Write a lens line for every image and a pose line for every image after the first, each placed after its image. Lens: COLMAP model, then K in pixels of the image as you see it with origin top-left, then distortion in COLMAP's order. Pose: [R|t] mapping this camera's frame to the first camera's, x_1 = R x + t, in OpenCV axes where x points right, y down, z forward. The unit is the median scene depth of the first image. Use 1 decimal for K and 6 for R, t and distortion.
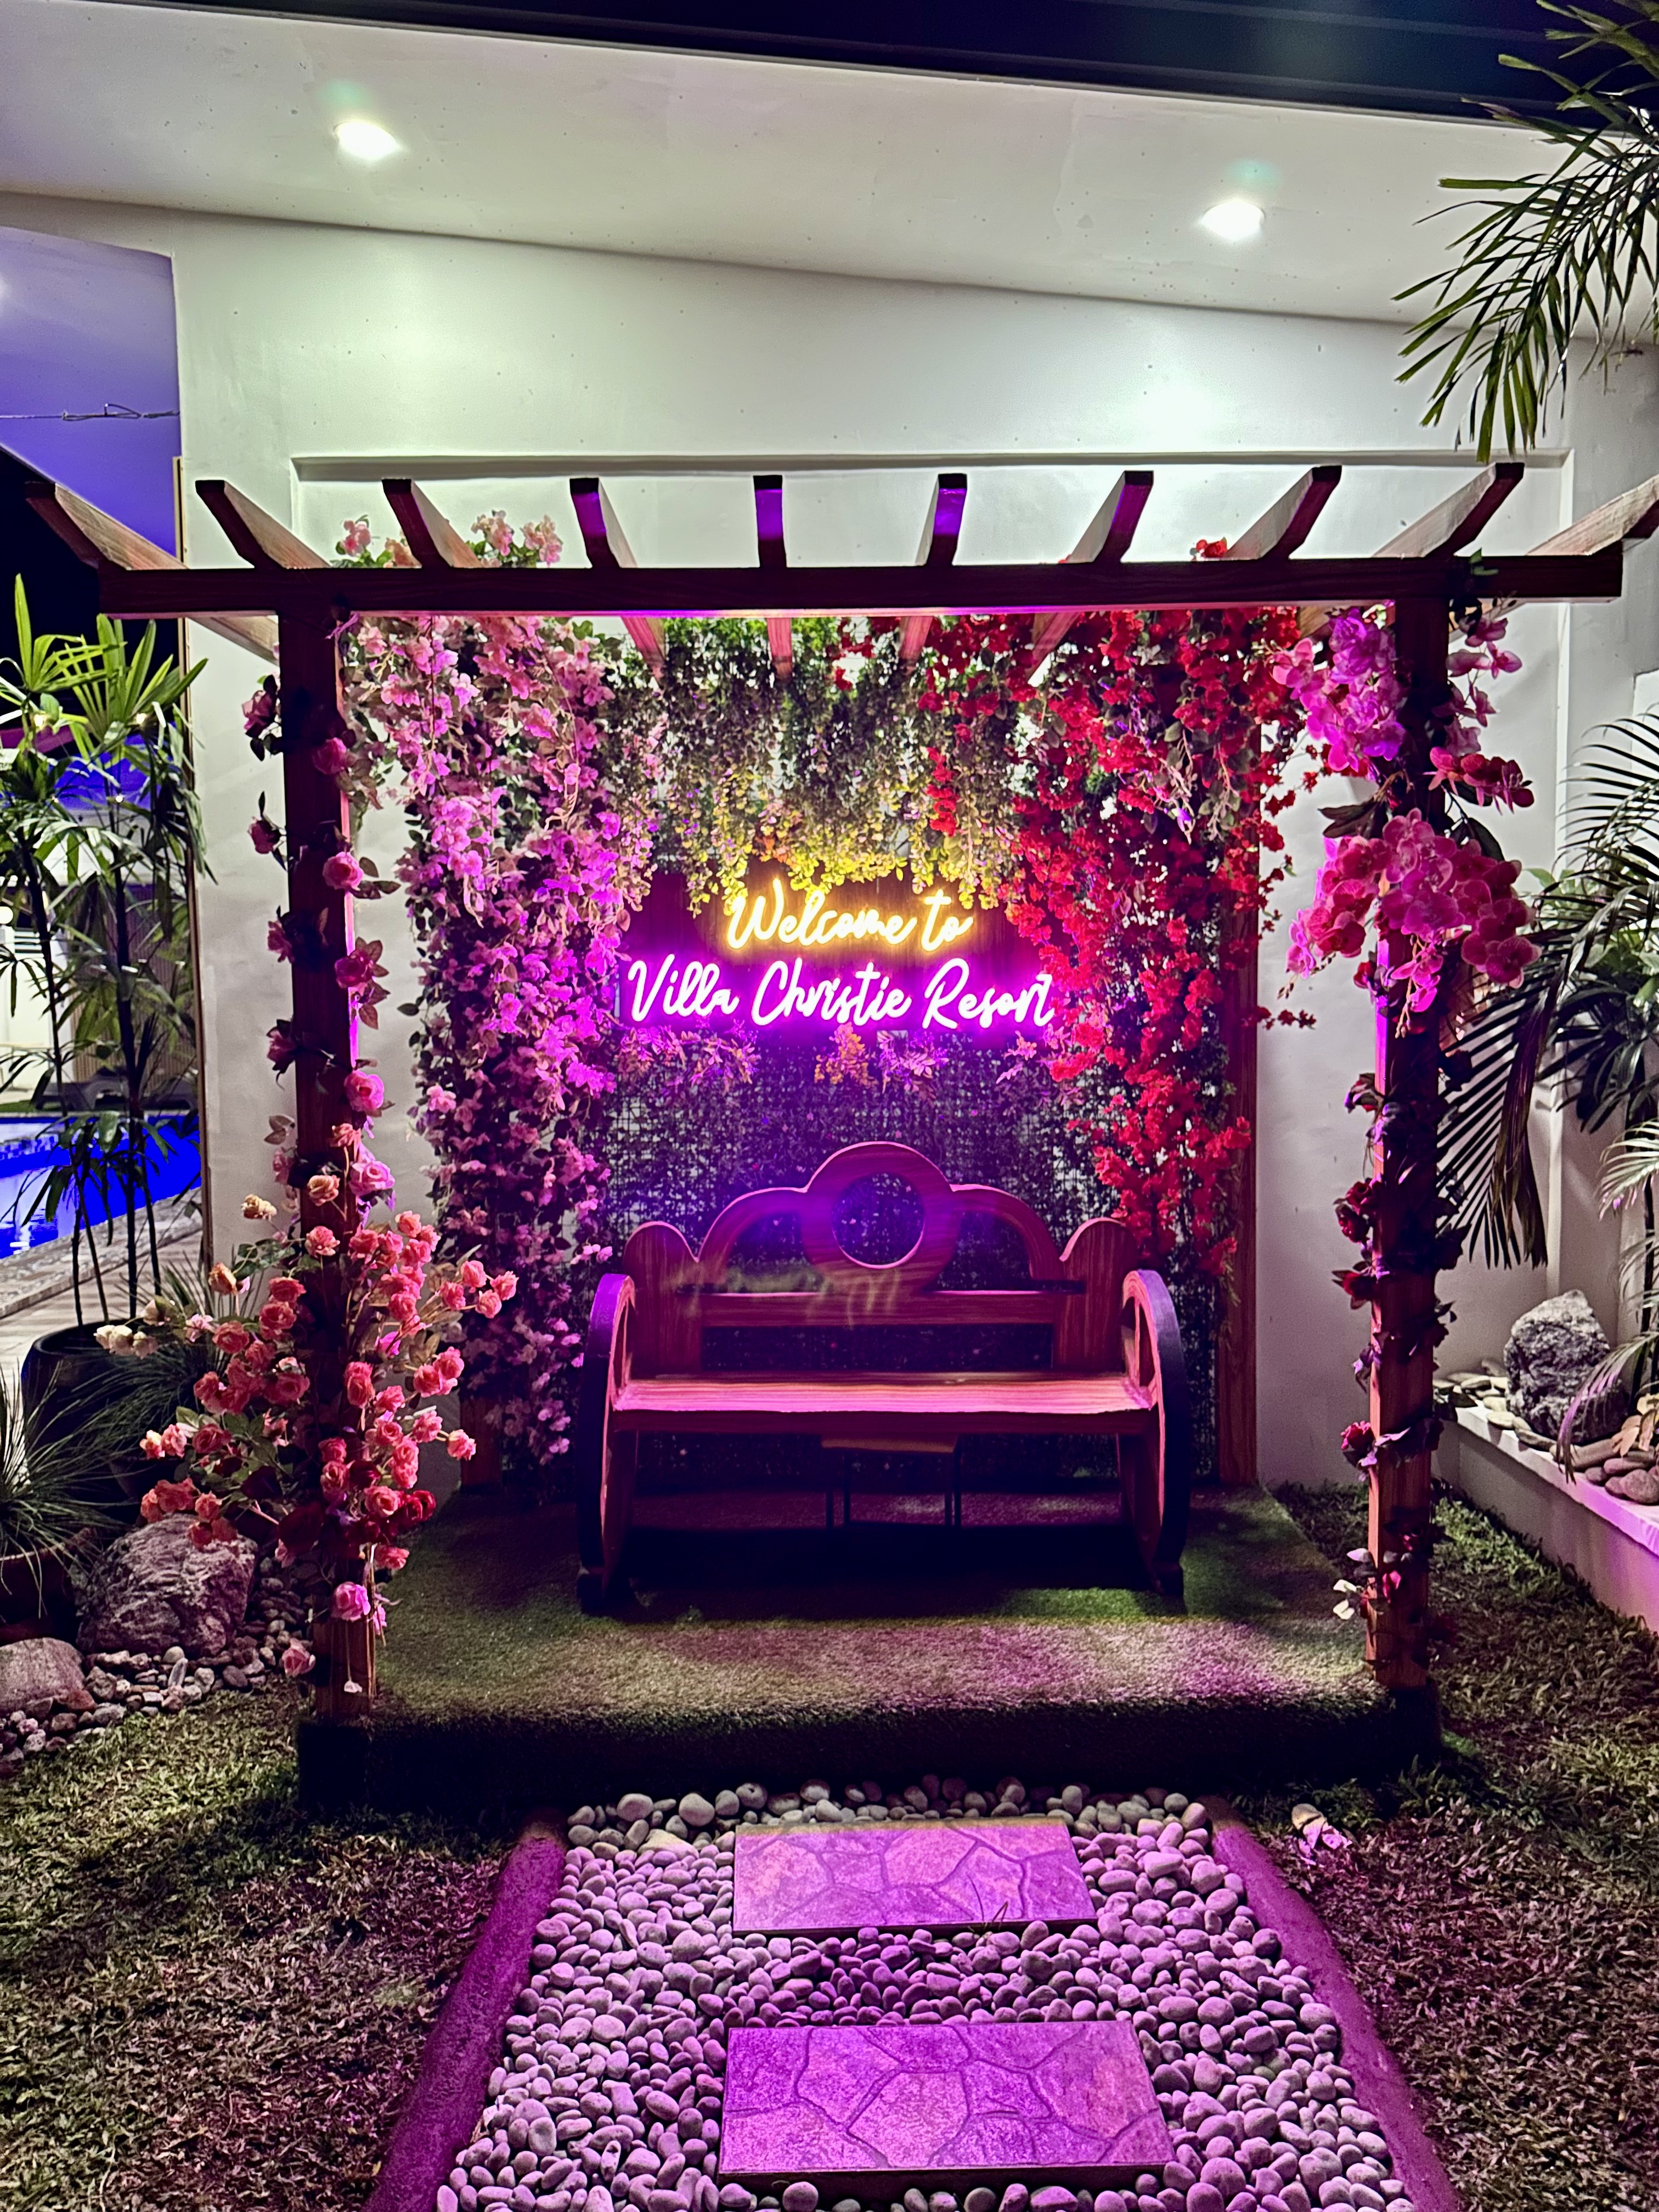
lens RADIAL K [[1531.0, 0, 827.8], [0, 1531.0, 1106.2], [0, 0, 1]] dist [0.031393, -0.042026]
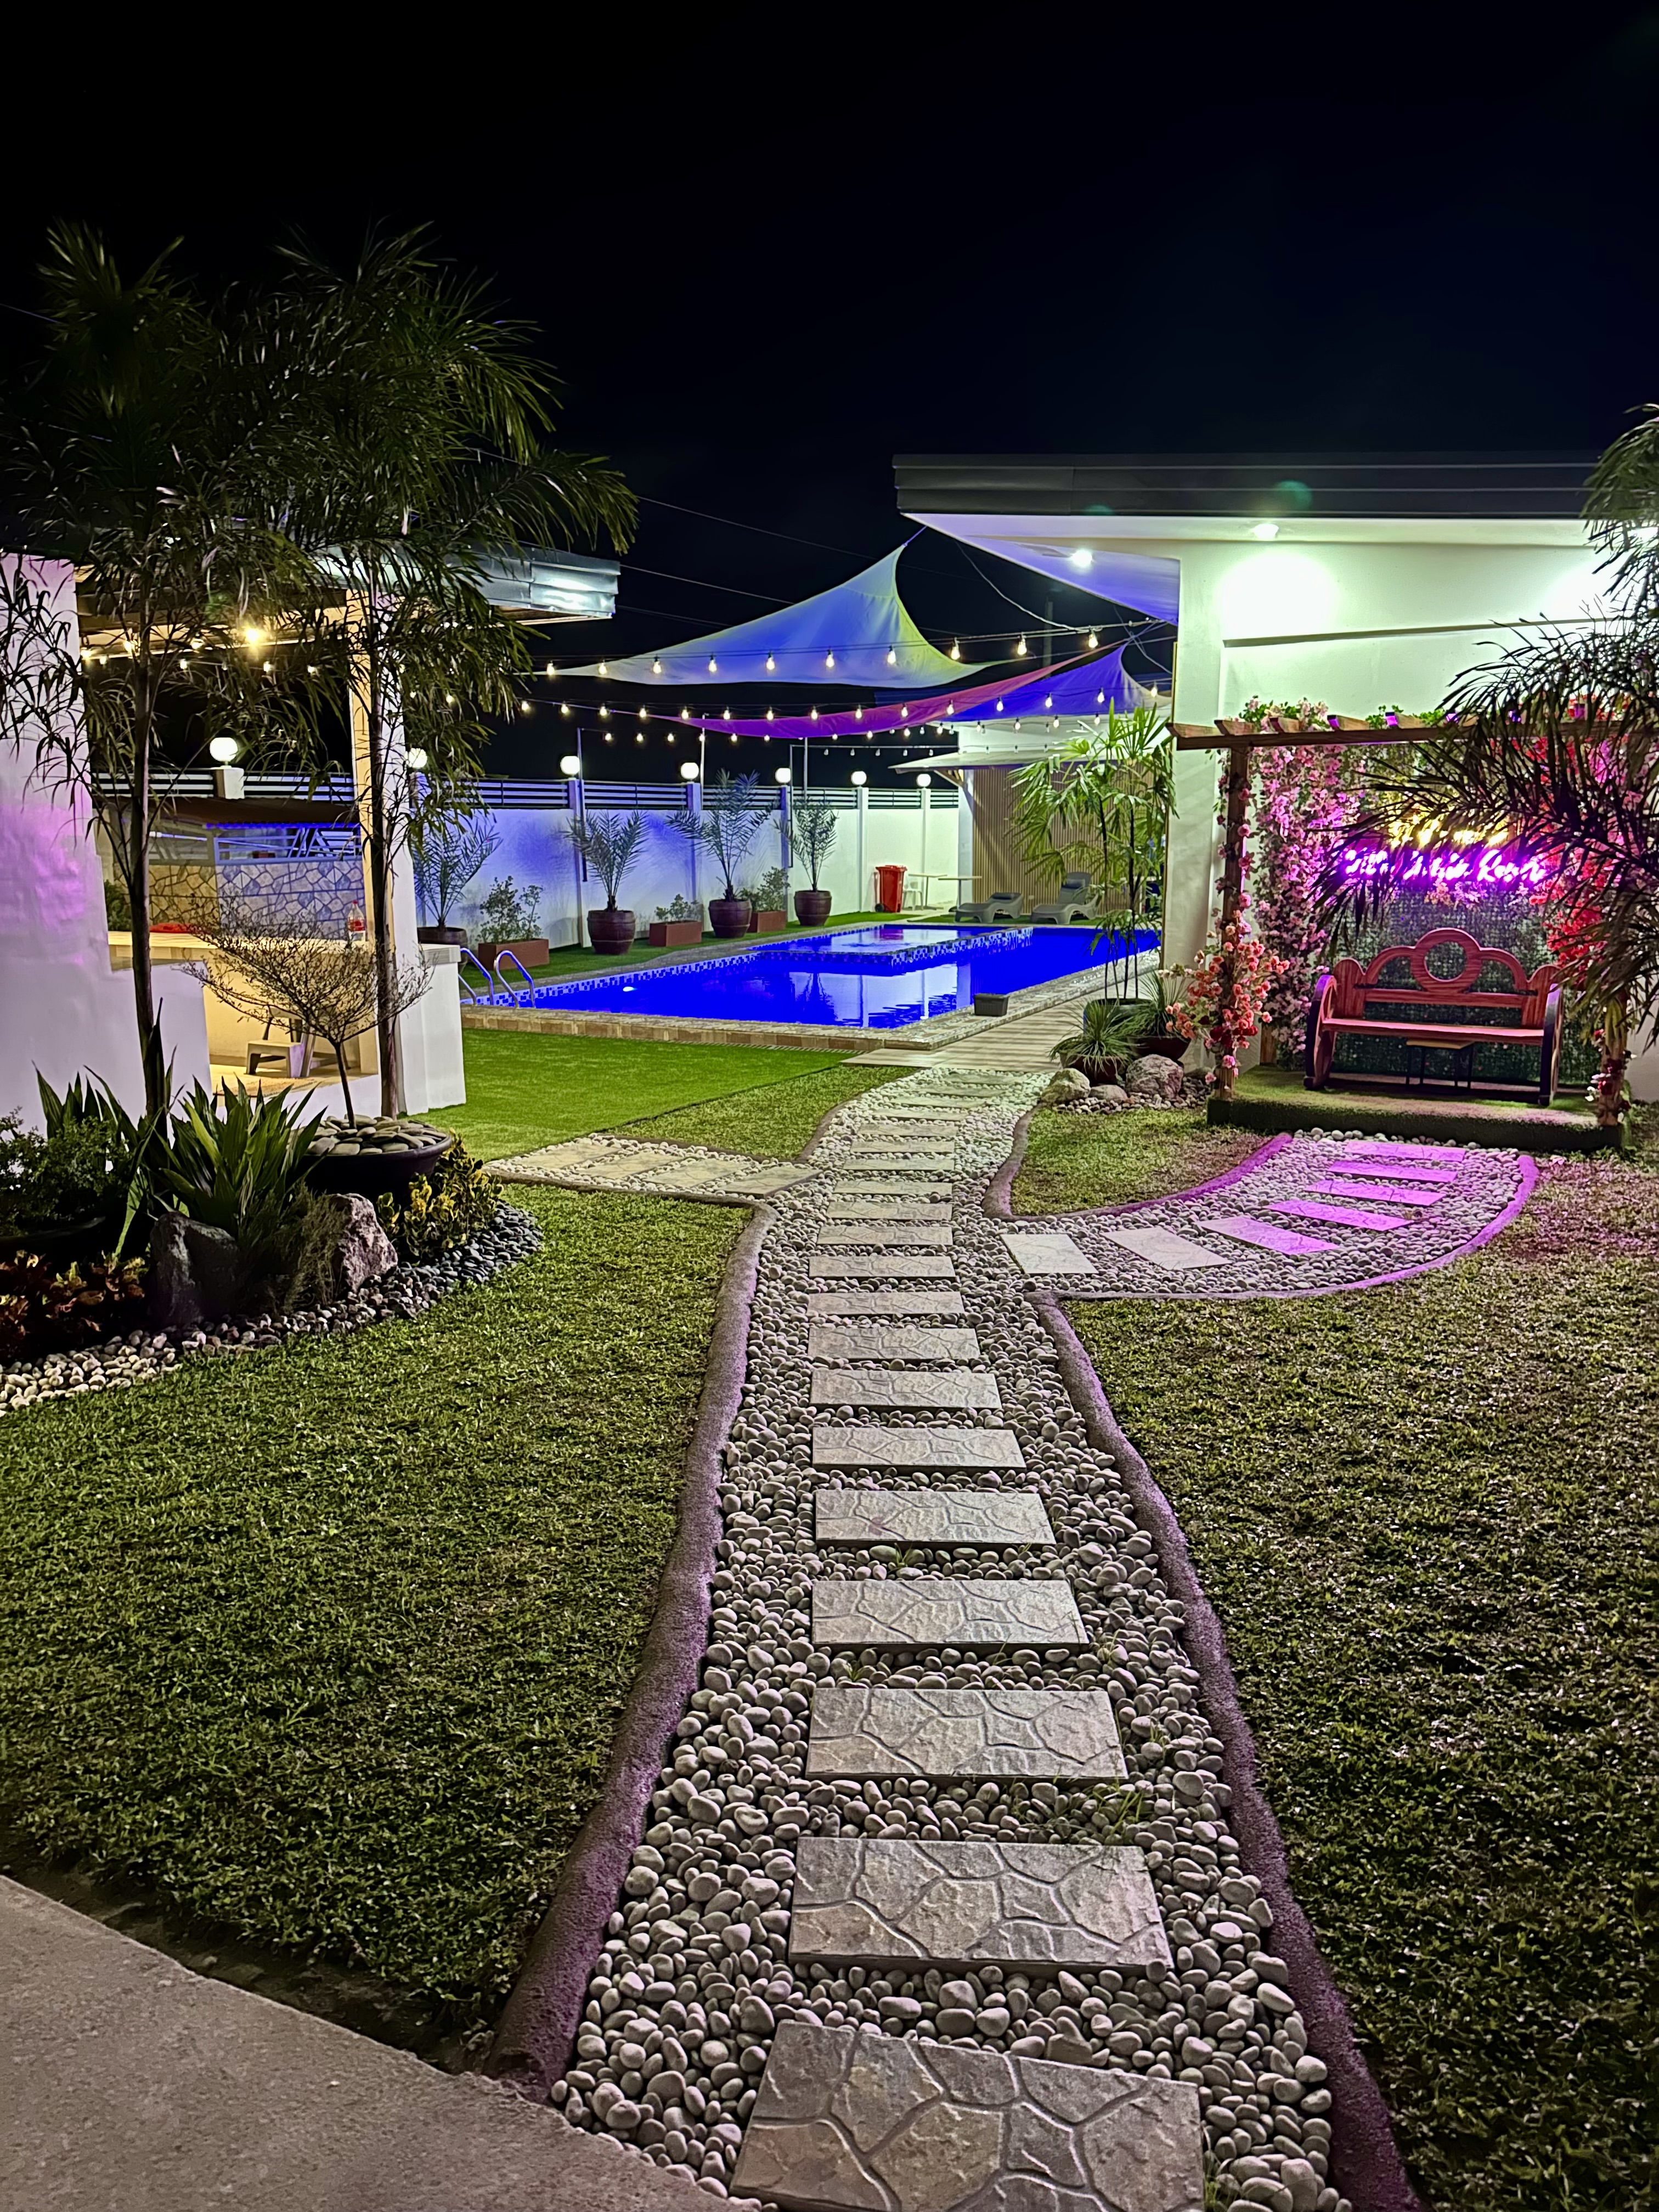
lens RADIAL K [[1531.0, 0, 782.4], [0, 1531.0, 1122.7], [0, 0, 1]] dist [0.031393, -0.042026]
pose [[0.868272, 0.093838, -0.487133, 0.332363], [-0.036081, 0.991292, 0.126643, 0.057957], [0.494775, -0.092385, 0.864097, -1.643582]]
